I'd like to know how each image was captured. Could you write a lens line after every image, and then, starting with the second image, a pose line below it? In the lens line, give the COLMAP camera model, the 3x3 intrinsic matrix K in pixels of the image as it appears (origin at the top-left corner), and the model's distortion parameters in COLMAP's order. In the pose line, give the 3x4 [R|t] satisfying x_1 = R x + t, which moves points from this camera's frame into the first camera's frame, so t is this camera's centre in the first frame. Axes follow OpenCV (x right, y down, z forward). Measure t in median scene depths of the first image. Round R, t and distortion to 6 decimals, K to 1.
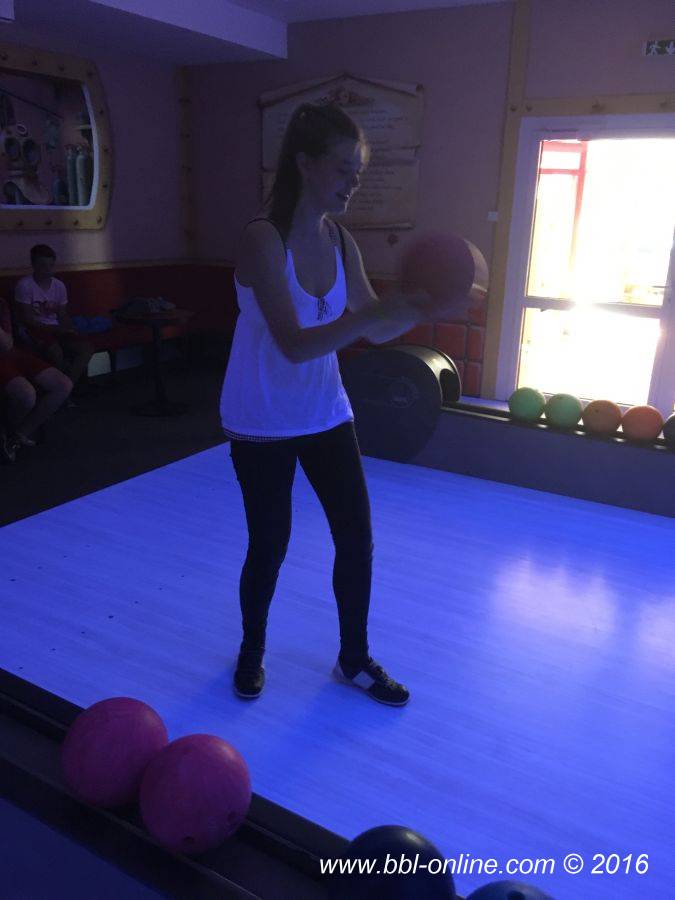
lens RADIAL K [[771.9, 0, 341.9], [0, 771.9, 445.9], [0, 0, 1]] dist [0.074551, -0.115628]
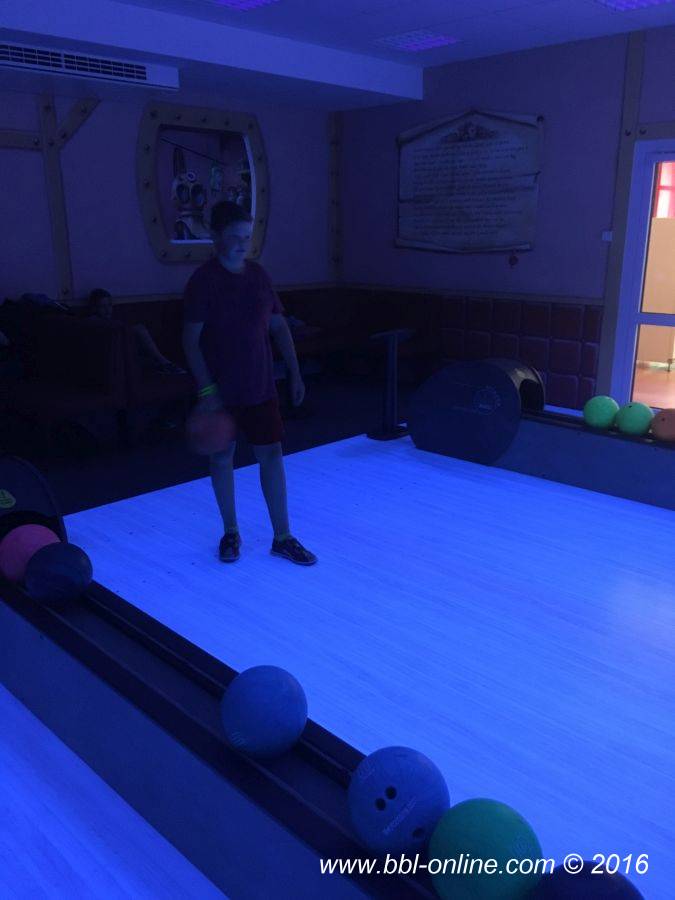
lens RADIAL K [[771.9, 0, 341.9], [0, 771.9, 445.9], [0, 0, 1]] dist [0.074551, -0.115628]
pose [[0.969034, 0.036645, -0.244194, 0.114882], [-0.043902, 0.998739, -0.024338, 0.023621], [0.242994, 0.034305, 0.969421, -0.080566]]
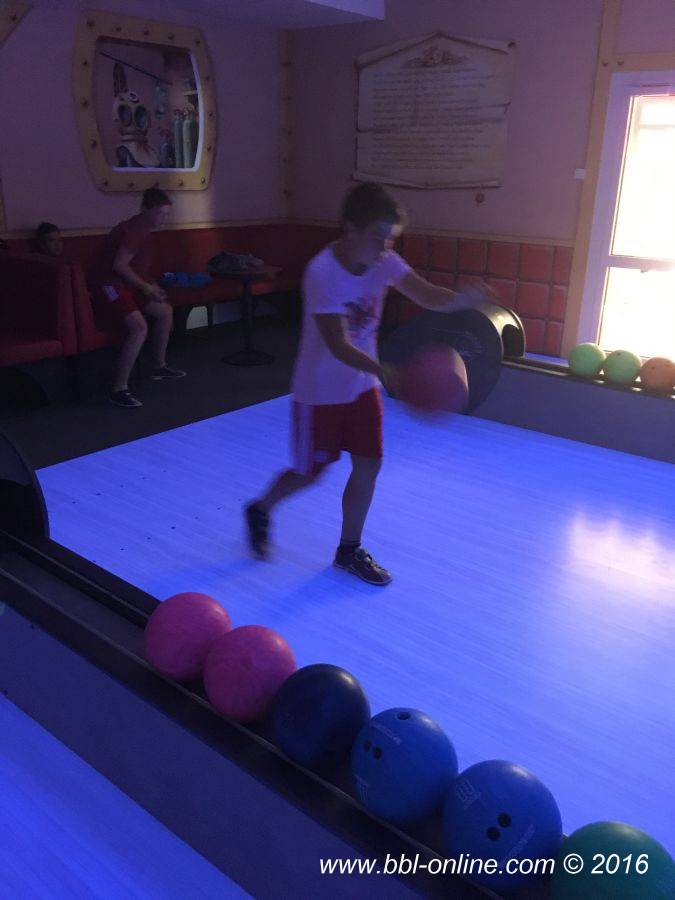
lens RADIAL K [[771.9, 0, 341.9], [0, 771.9, 445.9], [0, 0, 1]] dist [0.074551, -0.115628]
pose [[0.987980, 0.044397, -0.148069, 0.056343], [-0.037662, 0.998138, 0.047982, 0.015872], [0.149924, -0.041828, 0.987812, -0.046850]]
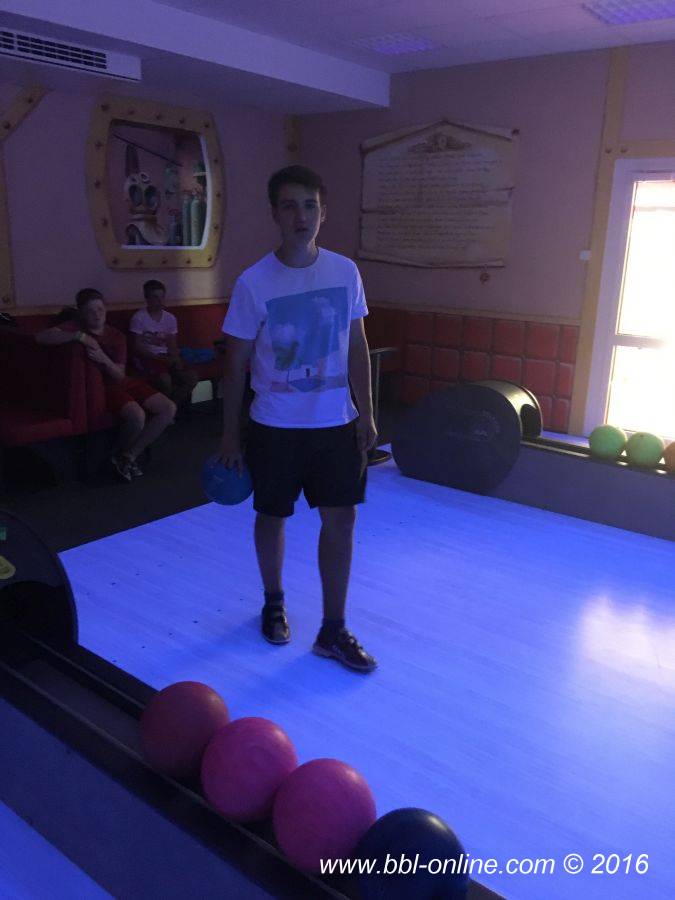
lens RADIAL K [[765.6, 0, 337.5], [0, 765.6, 450.0], [0, 0, 1]] dist [0.068404, -0.107332]
pose [[0.990348, 0.035852, -0.133889, 0.018699], [-0.040437, 0.998680, -0.031684, 0.002411], [0.132576, 0.036792, 0.990490, -0.027946]]
